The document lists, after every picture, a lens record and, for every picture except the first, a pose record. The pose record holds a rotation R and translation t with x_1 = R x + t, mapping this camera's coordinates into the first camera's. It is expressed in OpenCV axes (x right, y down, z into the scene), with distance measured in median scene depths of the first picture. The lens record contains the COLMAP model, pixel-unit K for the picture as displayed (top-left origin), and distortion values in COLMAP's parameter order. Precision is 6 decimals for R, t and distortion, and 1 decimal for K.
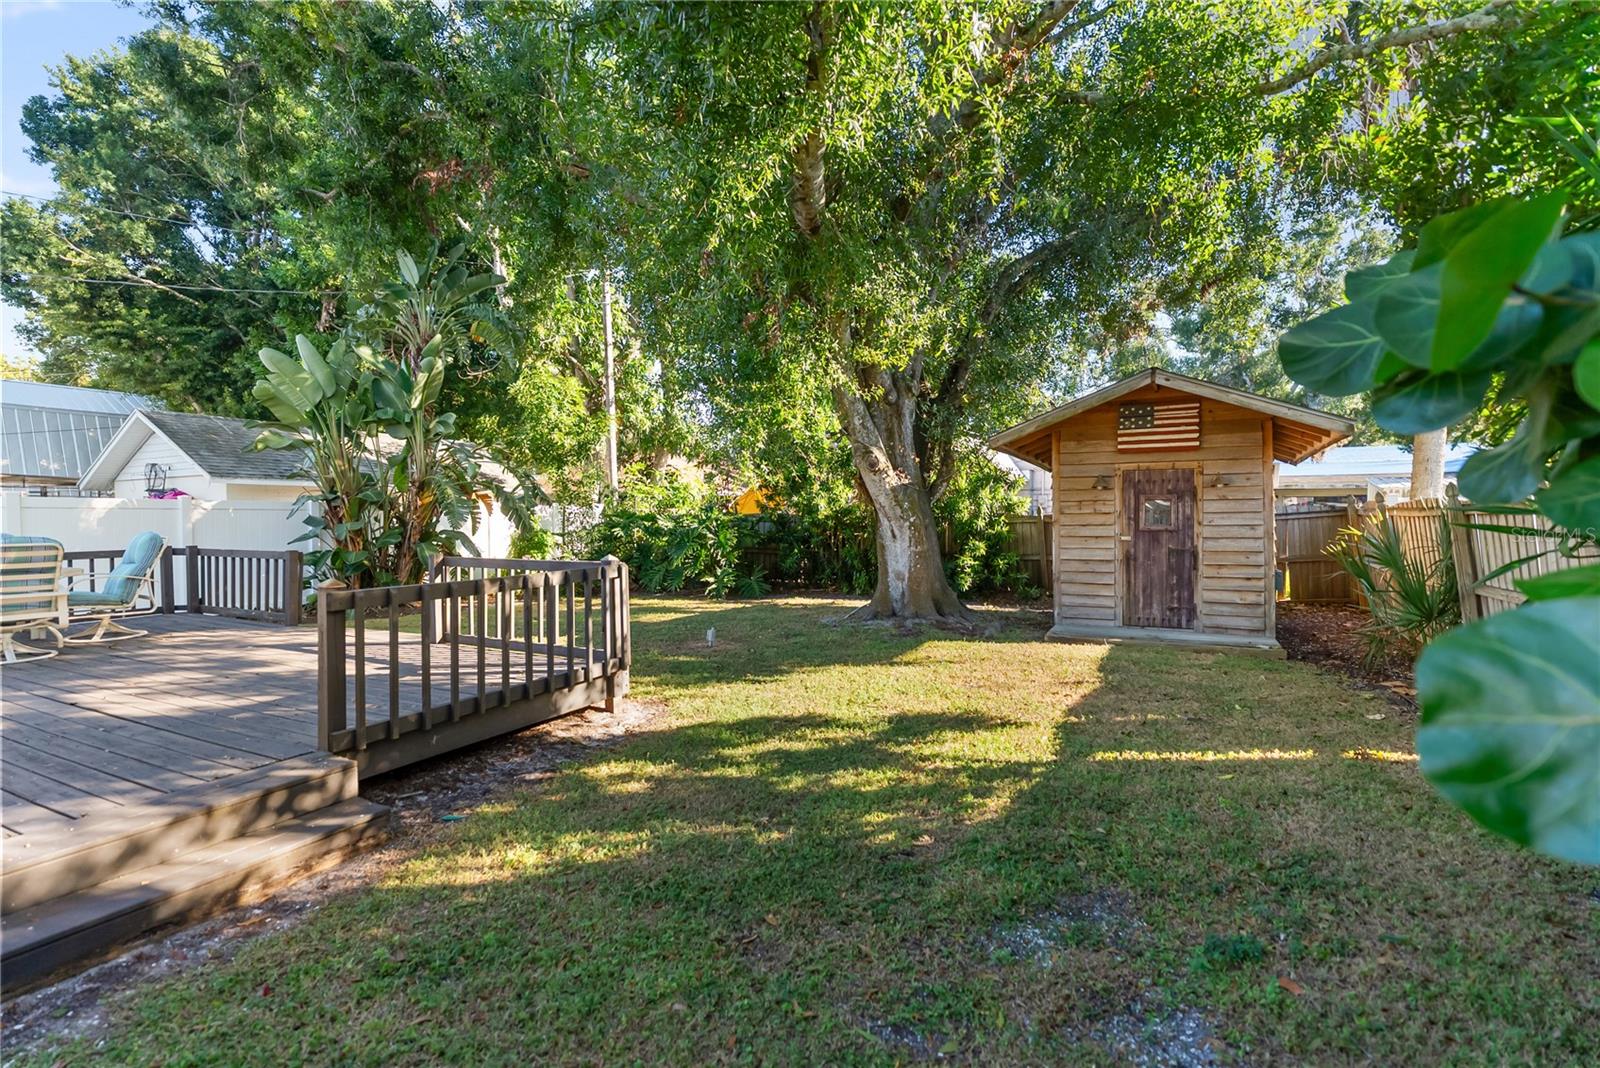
lens RADIAL K [[740.4, 0, 801.0], [0, 740.4, 513.7], [0, 0, 1]] dist [-0.000057, 0.000740]
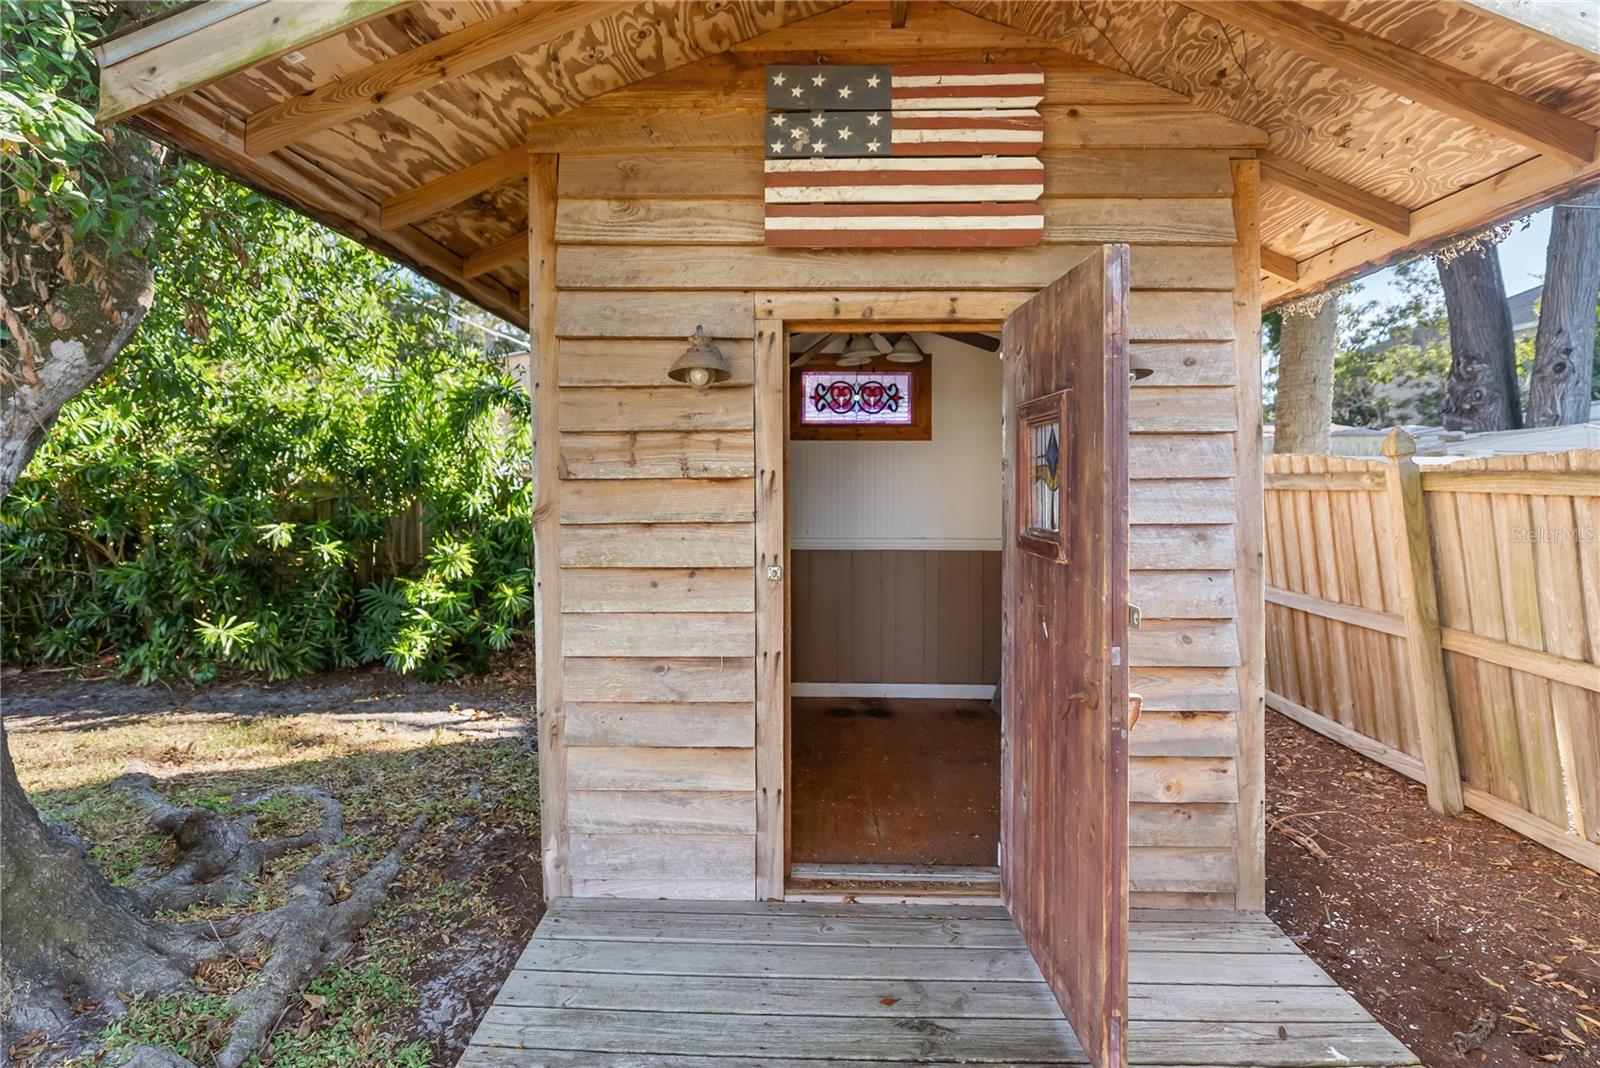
lens RADIAL K [[747.4, 0, 796.8], [0, 747.4, 501.0], [0, 0, 1]] dist [-0.009673, -0.000142]
pose [[0.897953, -0.006700, 0.440041, 0.322147], [-0.007352, 0.999516, 0.030223, -0.001249], [-0.440031, -0.030374, 0.897469, 0.758828]]
